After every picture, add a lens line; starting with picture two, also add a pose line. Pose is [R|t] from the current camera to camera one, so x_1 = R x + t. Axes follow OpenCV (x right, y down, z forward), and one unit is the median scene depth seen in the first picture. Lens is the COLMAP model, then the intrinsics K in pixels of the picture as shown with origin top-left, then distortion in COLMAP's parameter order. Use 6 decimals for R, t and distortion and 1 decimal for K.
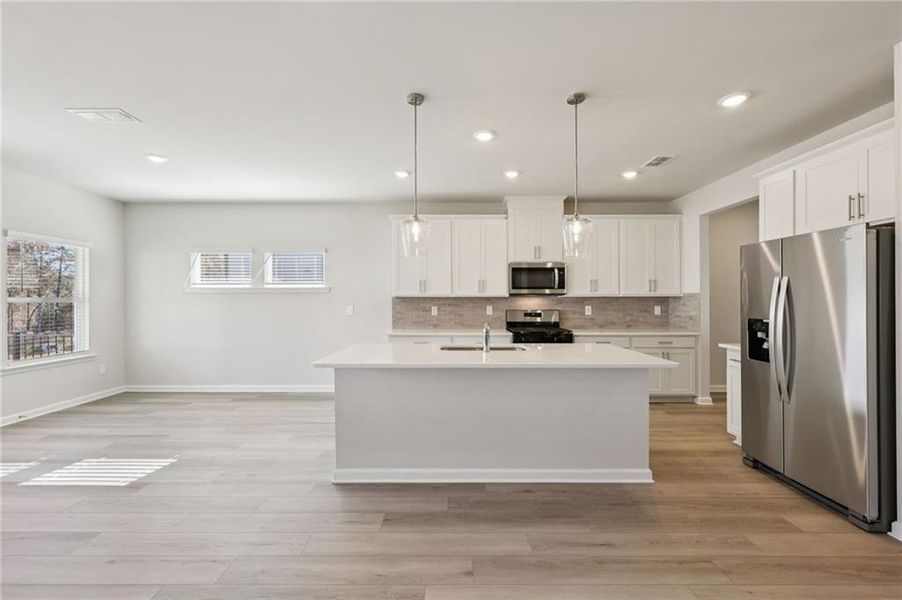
lens RADIAL K [[360.9, 0, 449.7], [0, 360.9, 299.5], [0, 0, 1]] dist [-0.000063, -0.000030]
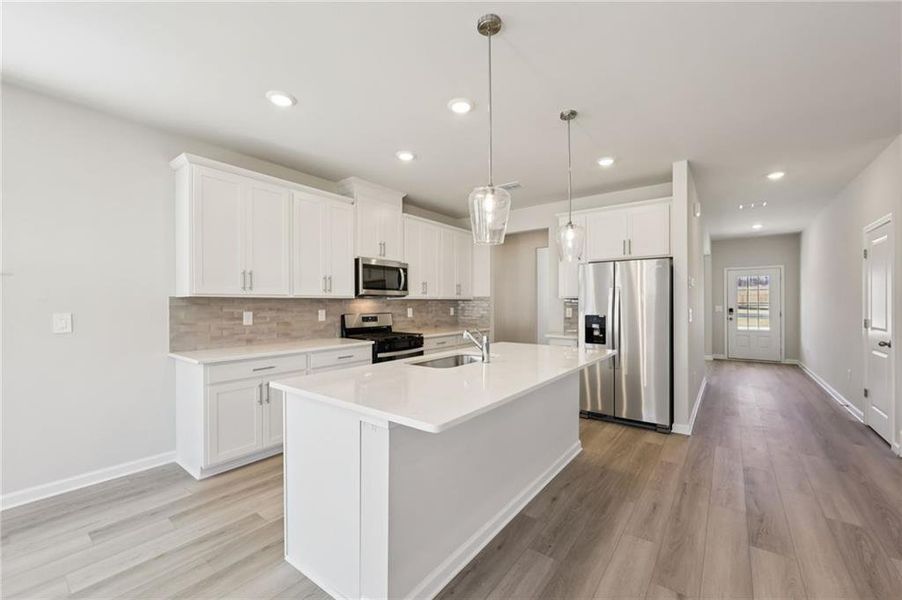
lens RADIAL K [[362.7, 0, 451.1], [0, 362.7, 302.6], [0, 0, 1]] dist [-0.000440, 0.000005]
pose [[0.607215, 0.000144, 0.794538, -0.356006], [-0.002013, 0.999997, 0.001358, 0.000916], [-0.794535, -0.002424, 0.607213, 0.307468]]
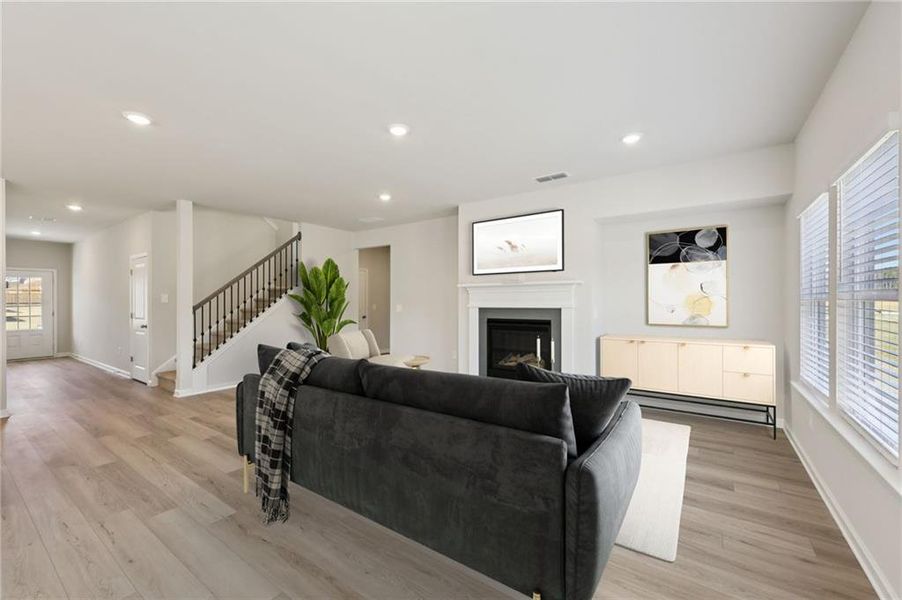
lens RADIAL K [[369.7, 0, 446.5], [0, 369.7, 297.8], [0, 0, 1]] dist [0.000254, 0.000160]
pose [[-0.815781, 0.008261, 0.578301, -0.822808], [0.003324, 0.999948, -0.009594, -0.001351], [-0.578351, -0.005904, -0.815767, 0.485793]]
